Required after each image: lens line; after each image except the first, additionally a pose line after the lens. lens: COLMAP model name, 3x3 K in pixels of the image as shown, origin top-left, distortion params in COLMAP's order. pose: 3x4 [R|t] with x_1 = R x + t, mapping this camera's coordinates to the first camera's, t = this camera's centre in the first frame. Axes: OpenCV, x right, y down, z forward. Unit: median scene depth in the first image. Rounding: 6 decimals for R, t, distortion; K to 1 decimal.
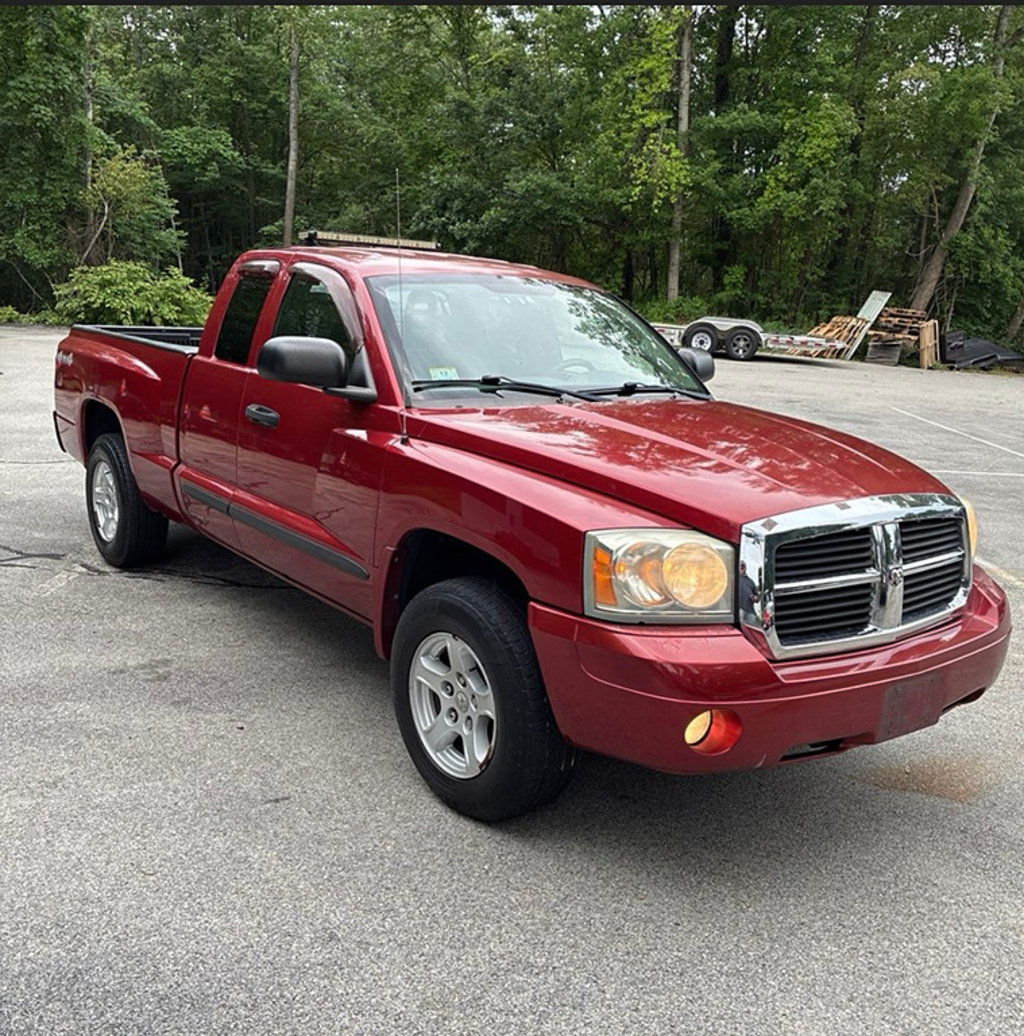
lens RADIAL K [[1042.9, 0, 515.3], [0, 1042.9, 517.1], [0, 0, 1]] dist [0.012354, 0.000000]
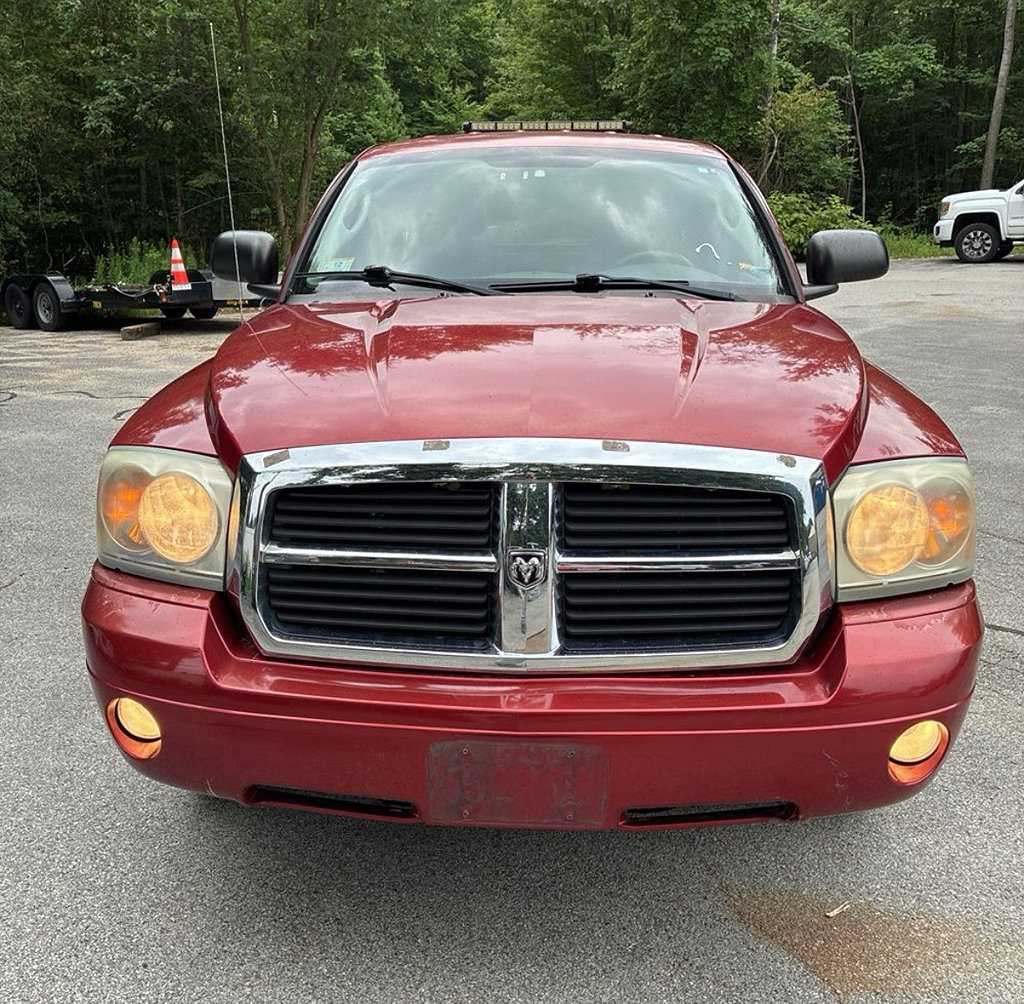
lens RADIAL K [[1030.8, 0, 512.5], [0, 1030.8, 501.9], [0, 0, 1]] dist [0.012354, 0.000000]
pose [[0.758286, 0.119017, -0.640966, 0.520407], [-0.090372, 0.992892, 0.077451, -0.019200], [0.645628, -0.000804, 0.763651, 0.384545]]
